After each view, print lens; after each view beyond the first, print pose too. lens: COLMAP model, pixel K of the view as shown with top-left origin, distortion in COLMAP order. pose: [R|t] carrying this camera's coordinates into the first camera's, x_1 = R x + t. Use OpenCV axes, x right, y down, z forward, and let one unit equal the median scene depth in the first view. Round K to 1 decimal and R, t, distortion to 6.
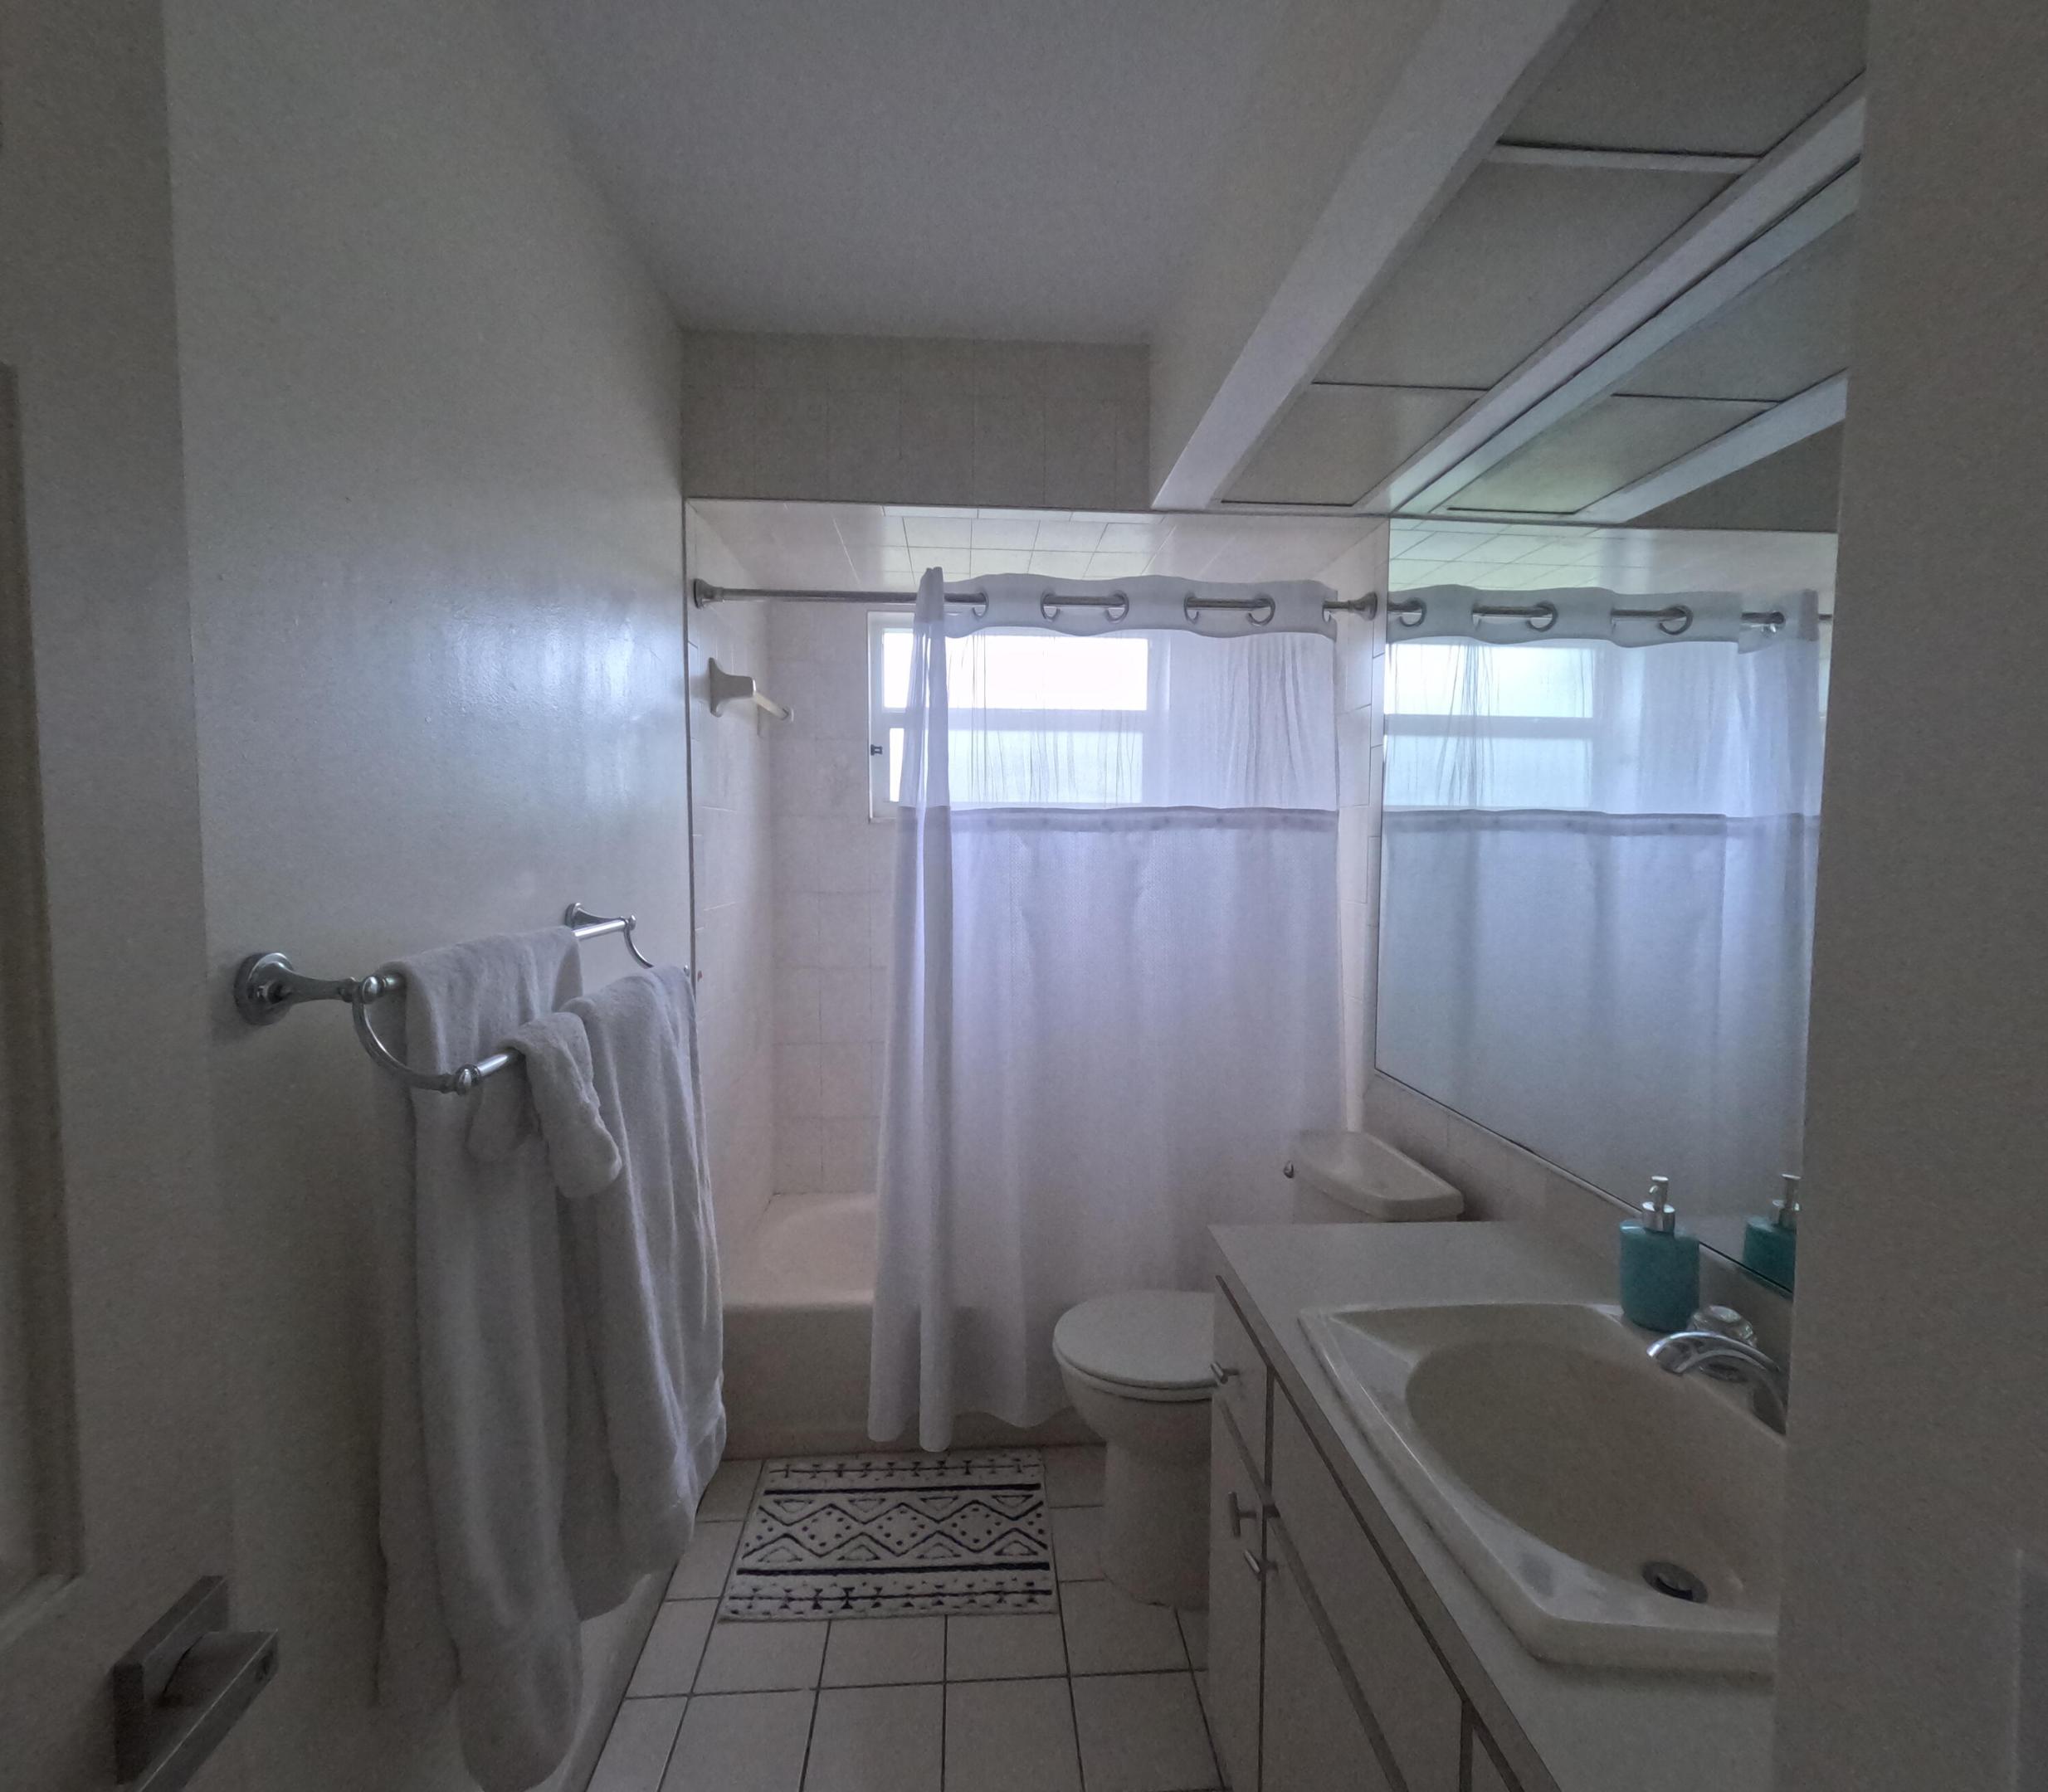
lens RADIAL K [[986.5, 0, 1023.6], [0, 986.5, 903.0], [0, 0, 1]] dist [0.005289, 0.000792]
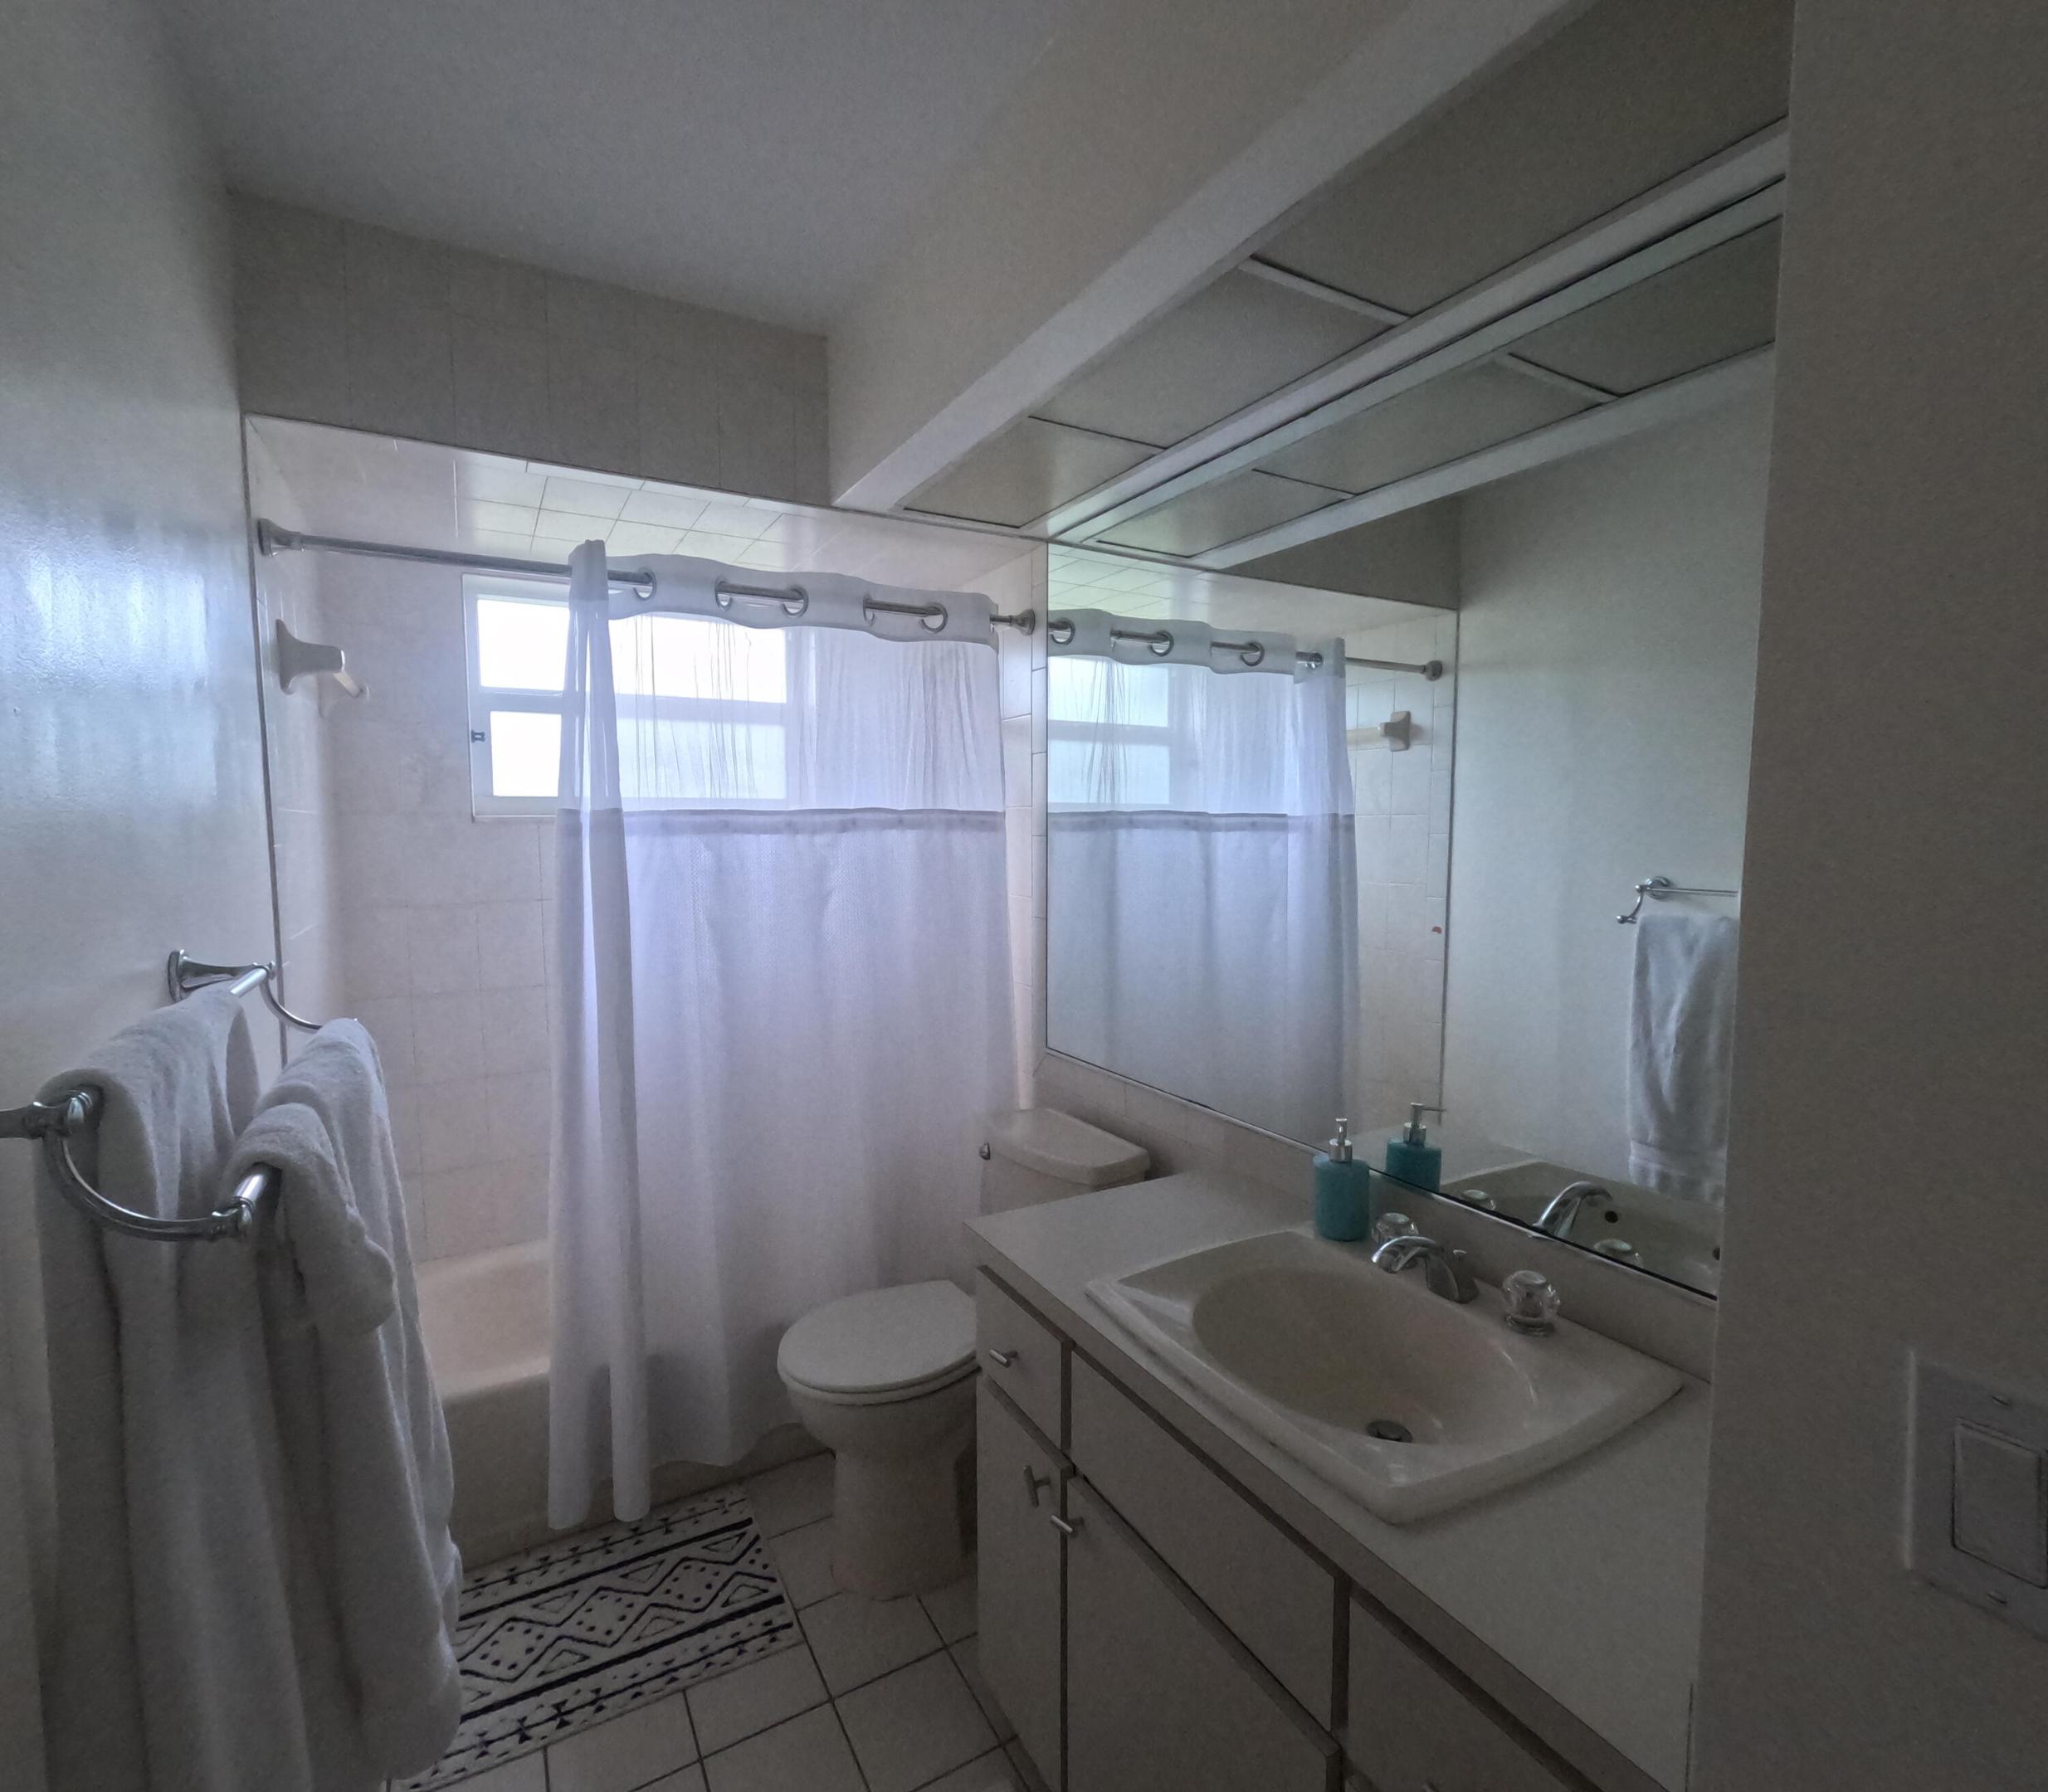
lens RADIAL K [[986.5, 0, 1023.6], [0, 986.5, 903.0], [0, 0, 1]] dist [0.005289, 0.000792]
pose [[0.900252, -0.042999, 0.433240, -0.135682], [0.035310, 0.999044, 0.025782, -0.022103], [-0.433934, -0.007912, 0.900910, 0.029028]]
